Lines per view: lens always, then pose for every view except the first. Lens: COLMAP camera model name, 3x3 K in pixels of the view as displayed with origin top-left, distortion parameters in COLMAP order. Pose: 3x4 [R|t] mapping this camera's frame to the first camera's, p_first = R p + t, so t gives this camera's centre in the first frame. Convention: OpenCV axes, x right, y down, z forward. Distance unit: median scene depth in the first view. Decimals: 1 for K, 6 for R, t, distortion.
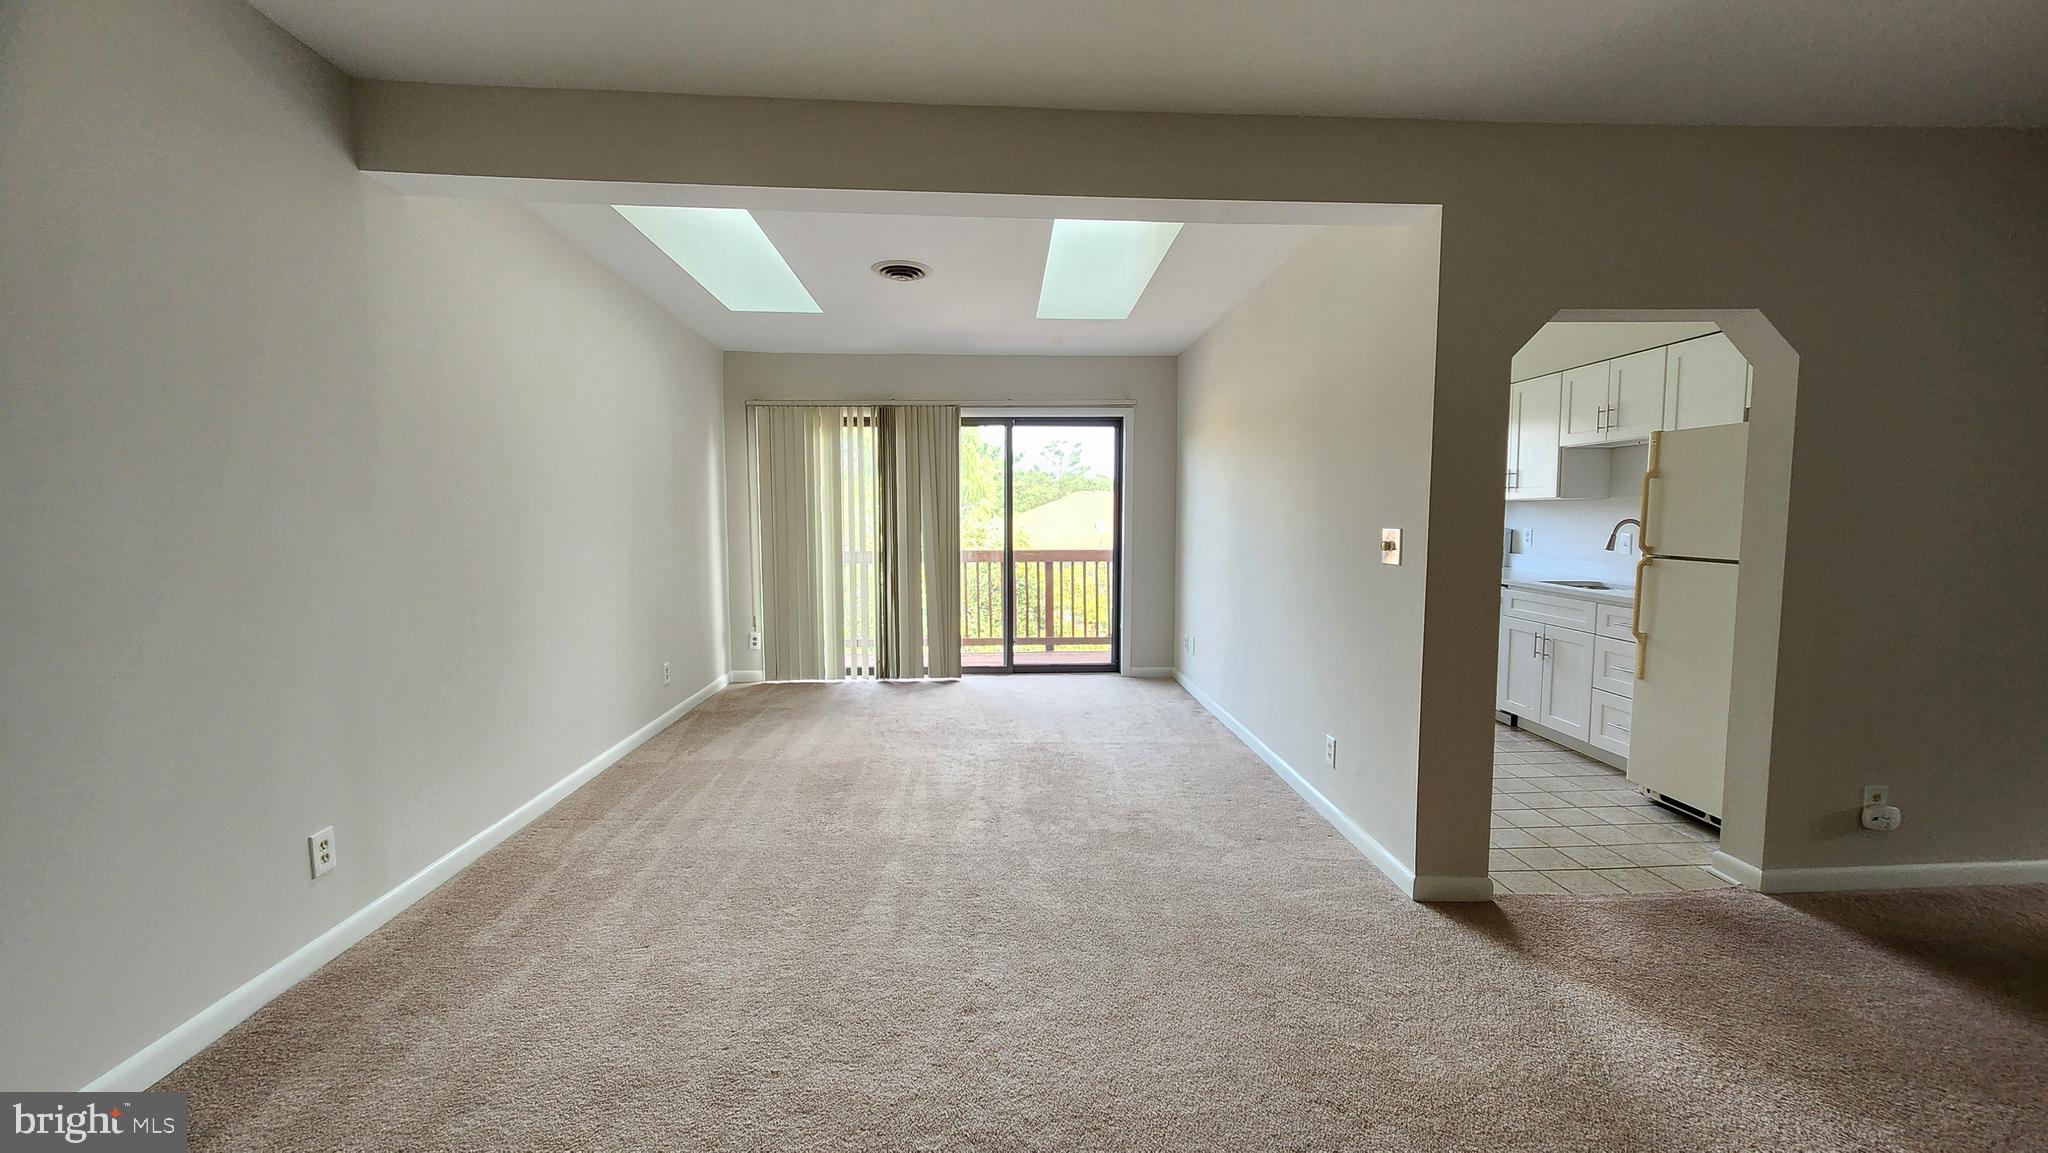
lens RADIAL K [[824.4, 0, 1028.7], [0, 824.4, 579.8], [0, 0, 1]] dist [0.006714, 0.000218]
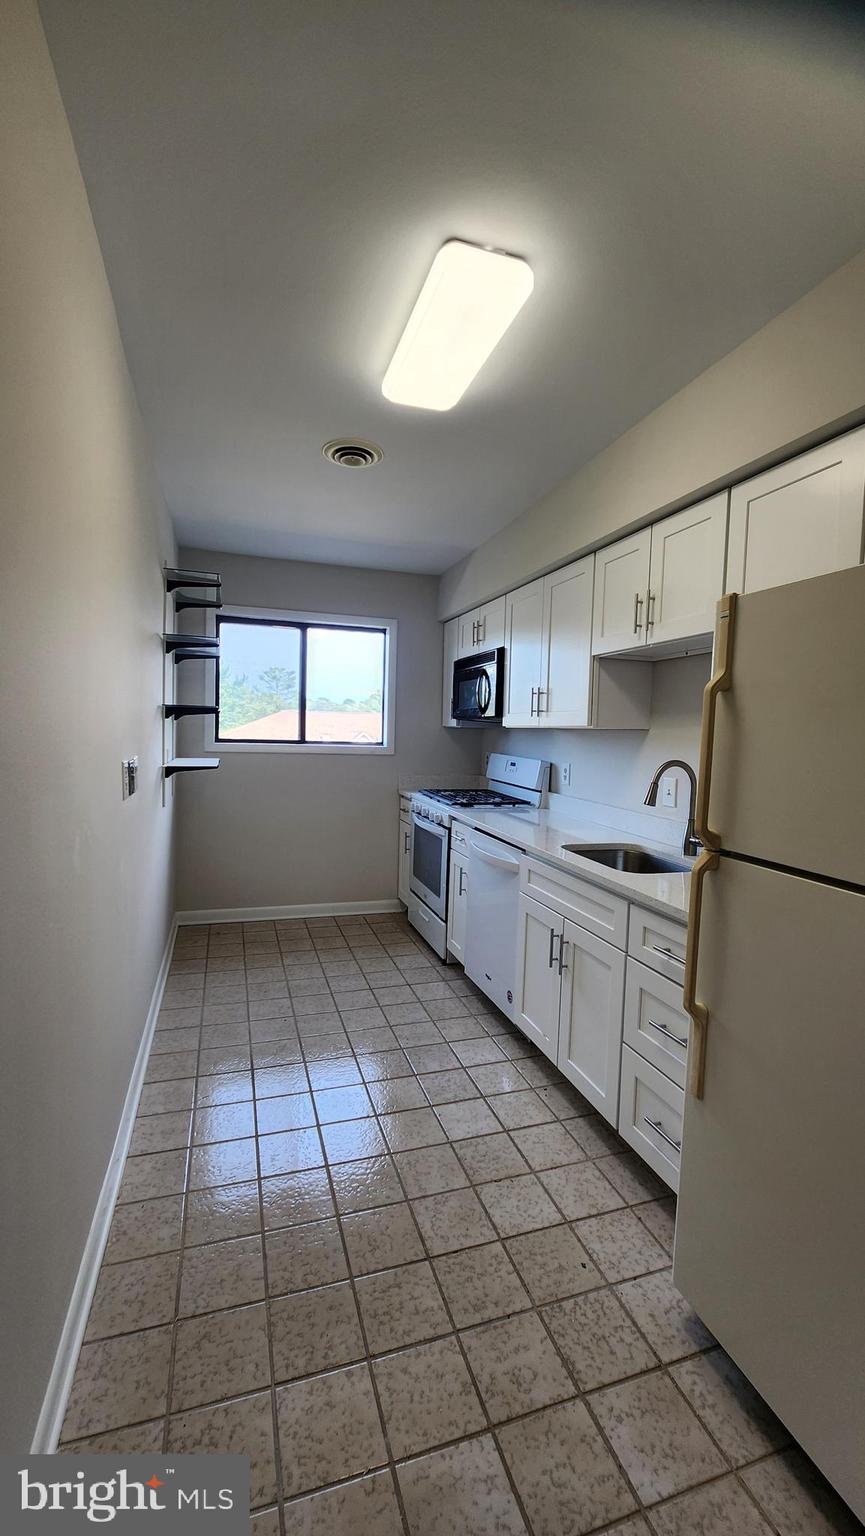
lens RADIAL K [[618.3, 0, 432.5], [0, 618.3, 768.0], [0, 0, 1]] dist [0.006714, 0.000218]
pose [[0.966321, 0.015127, 0.256893, 0.407003], [-0.010633, 0.999765, -0.018875, -0.056522], [-0.257119, 0.015508, 0.966255, 0.566288]]
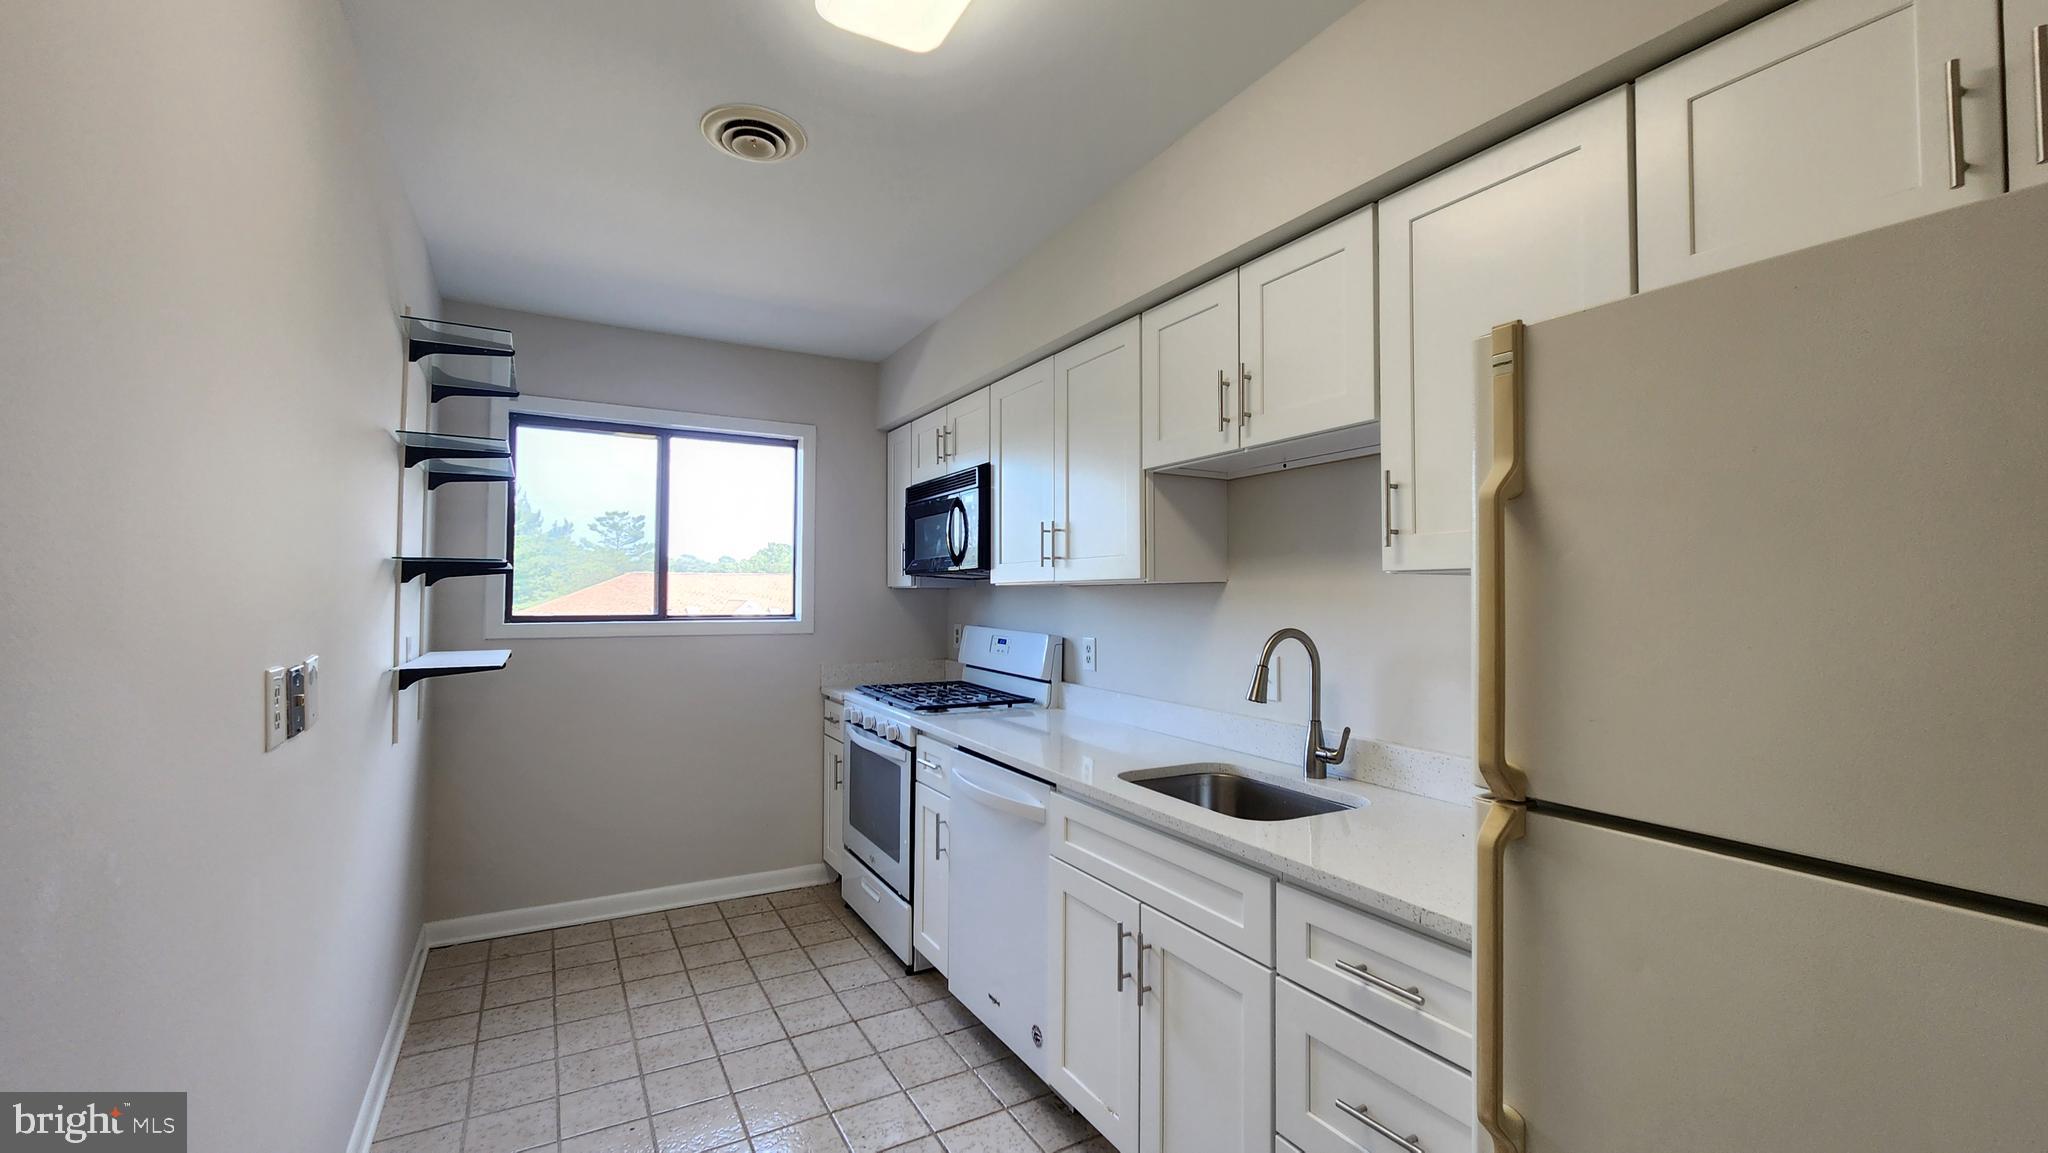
lens RADIAL K [[828.5, 0, 1015.0], [0, 828.5, 571.9], [0, 0, 1]] dist [0.000643, -0.000074]
pose [[0.896308, 0.019231, 0.443015, 0.408944], [0.030022, 0.994135, -0.103896, -0.063462], [-0.442415, 0.106423, 0.890474, 0.683058]]
